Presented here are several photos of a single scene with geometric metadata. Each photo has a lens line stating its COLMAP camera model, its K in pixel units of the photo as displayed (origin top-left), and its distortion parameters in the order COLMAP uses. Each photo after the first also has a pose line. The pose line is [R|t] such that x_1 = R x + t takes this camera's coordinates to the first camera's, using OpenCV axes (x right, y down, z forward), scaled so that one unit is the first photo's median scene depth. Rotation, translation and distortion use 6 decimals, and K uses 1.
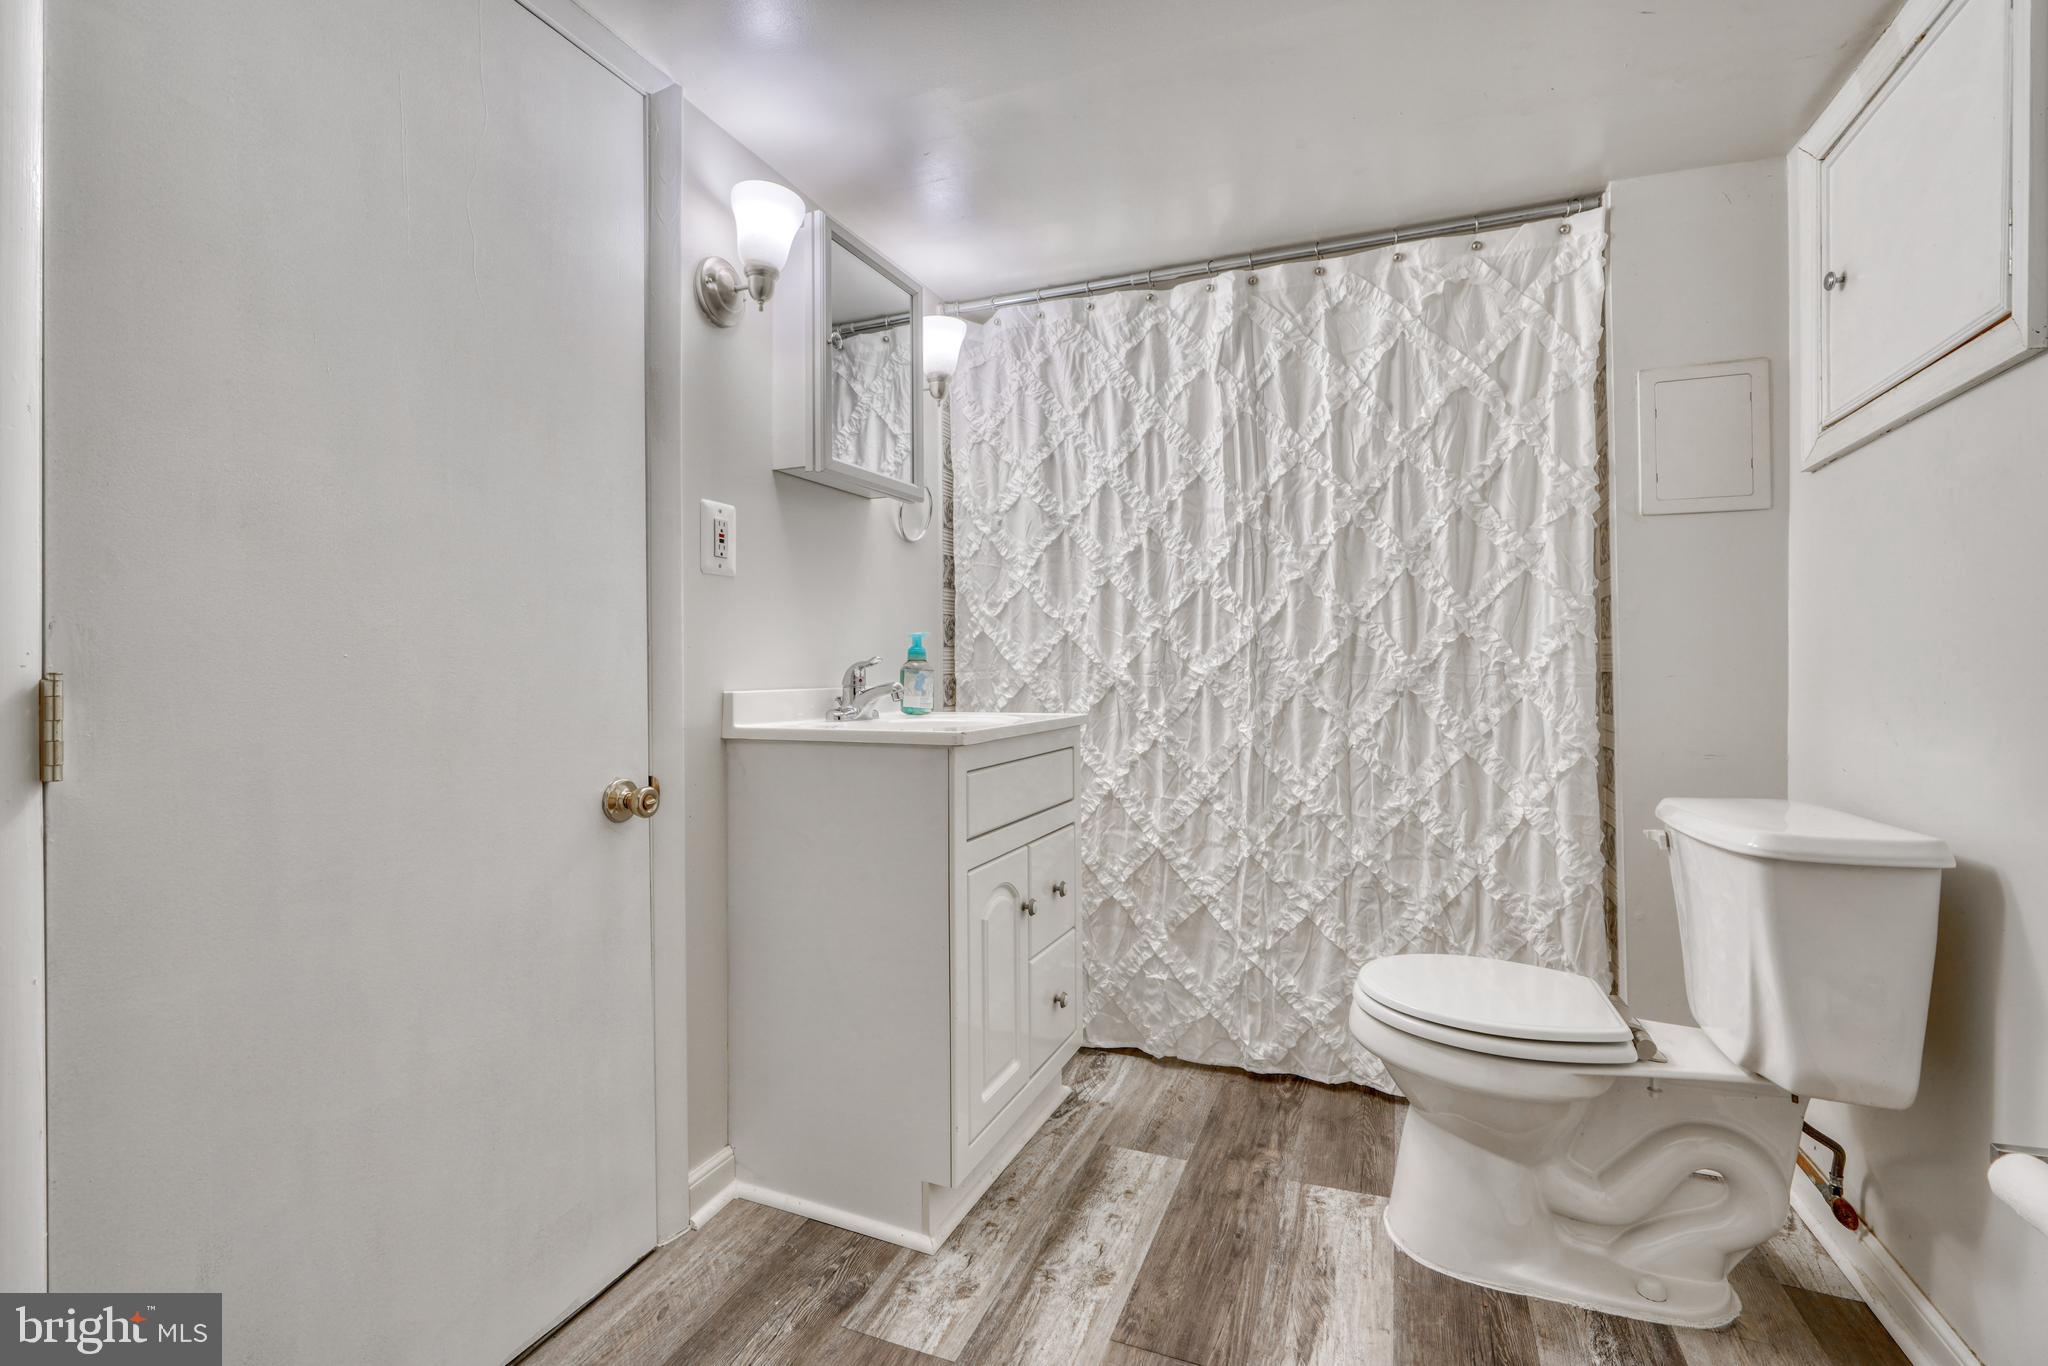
lens RADIAL K [[917.4, 0, 1021.1], [0, 917.4, 680.4], [0, 0, 1]] dist [-0.011906, 0.006060]
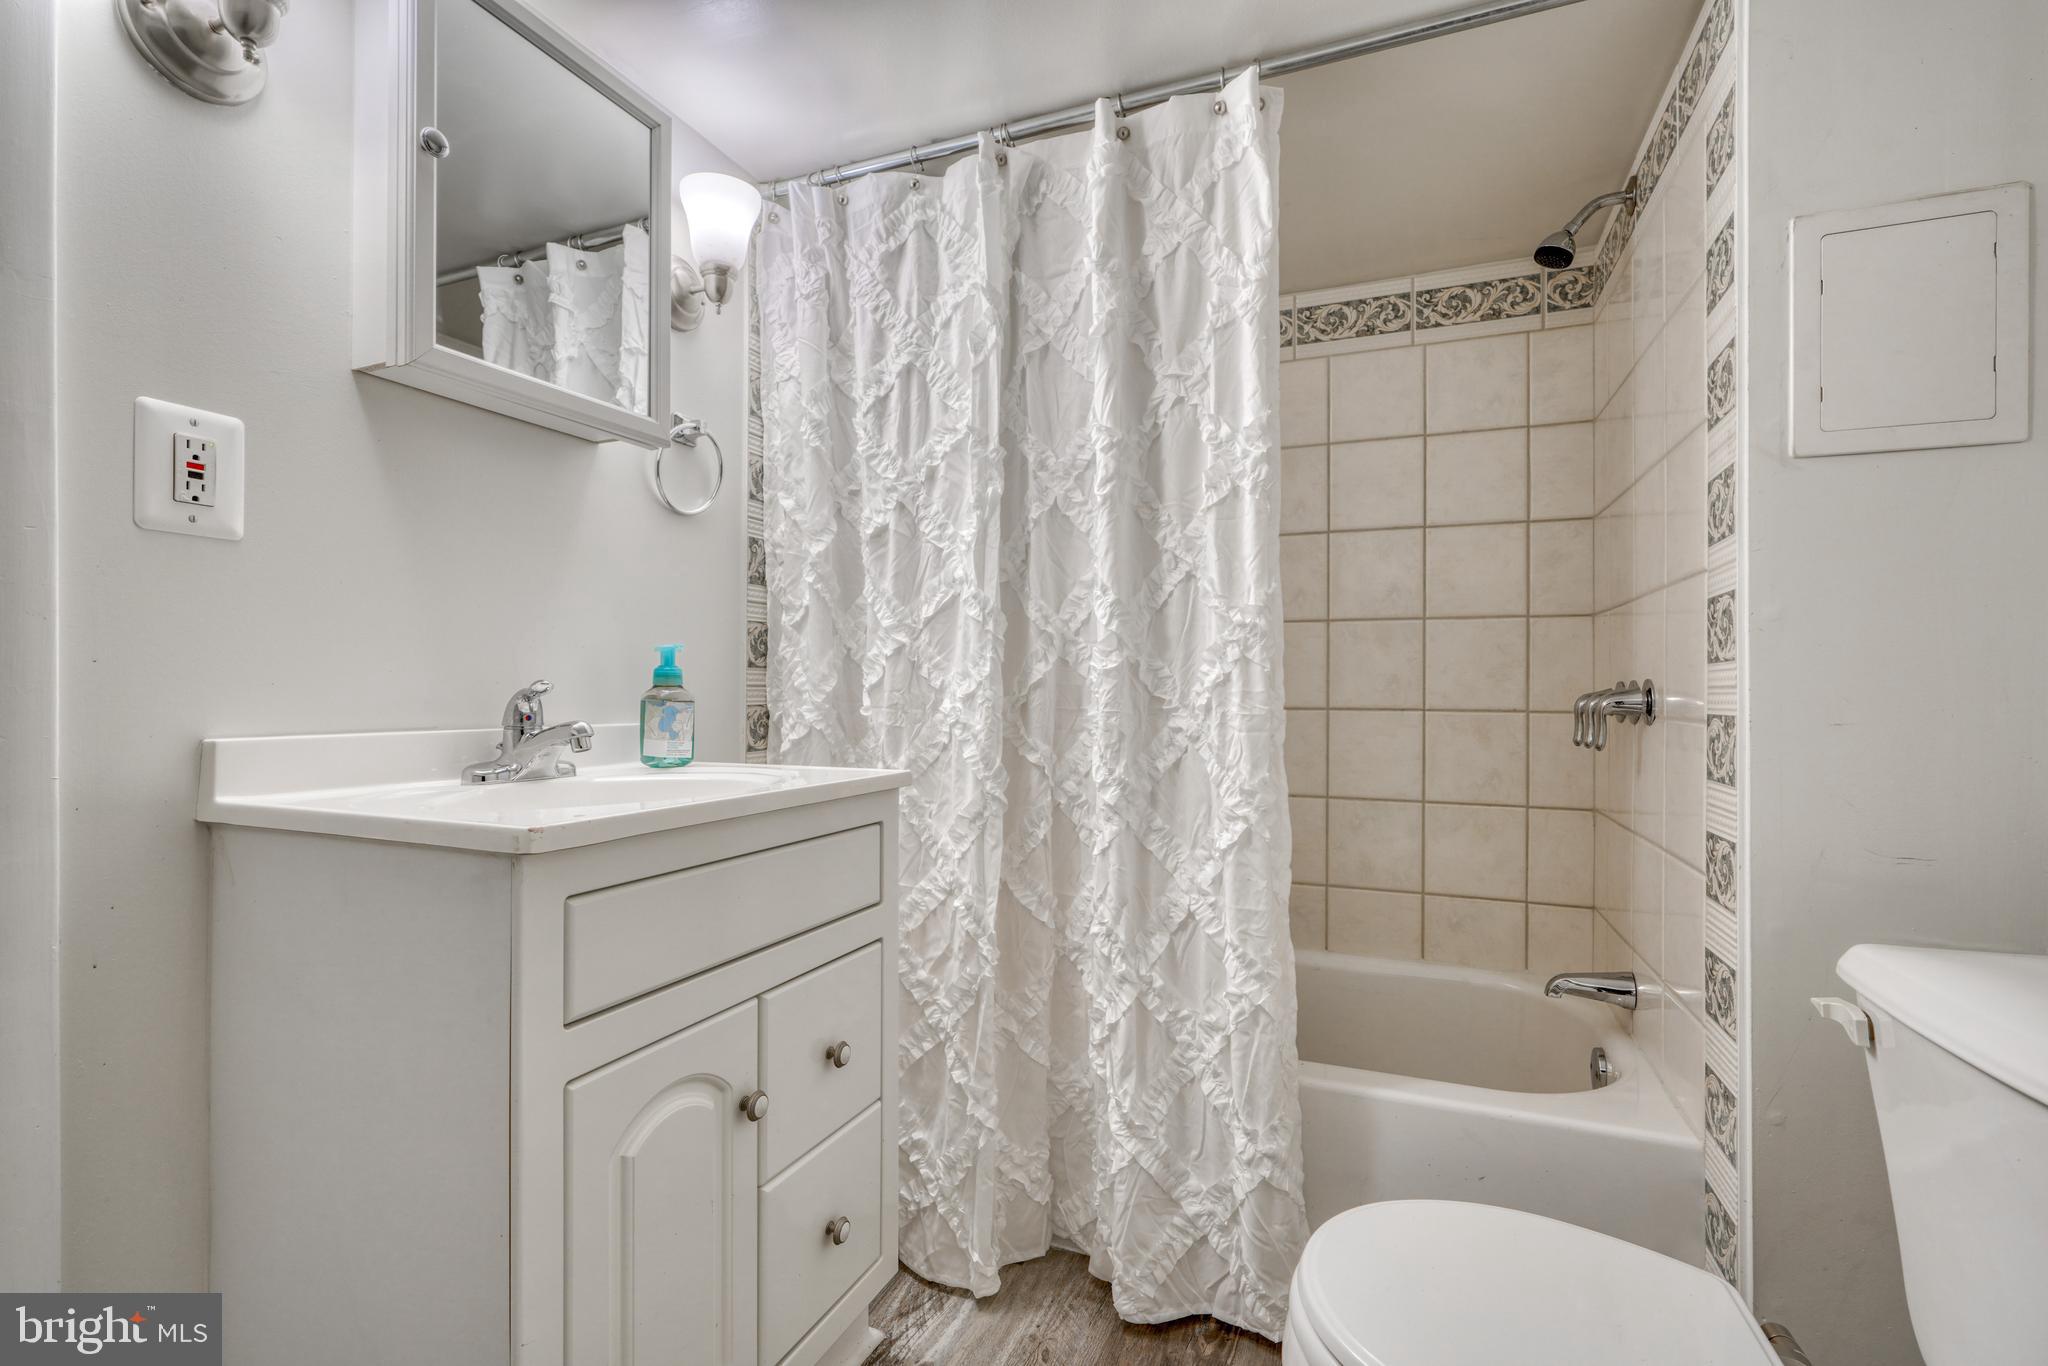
lens RADIAL K [[903.8, 0, 1015.0], [0, 903.8, 710.2], [0, 0, 1]] dist [-0.010599, 0.006053]
pose [[0.999945, 0.009684, -0.003971, 0.148673], [-0.009658, 0.999931, 0.006691, -0.011541], [0.004035, -0.006652, 0.999970, 0.350678]]
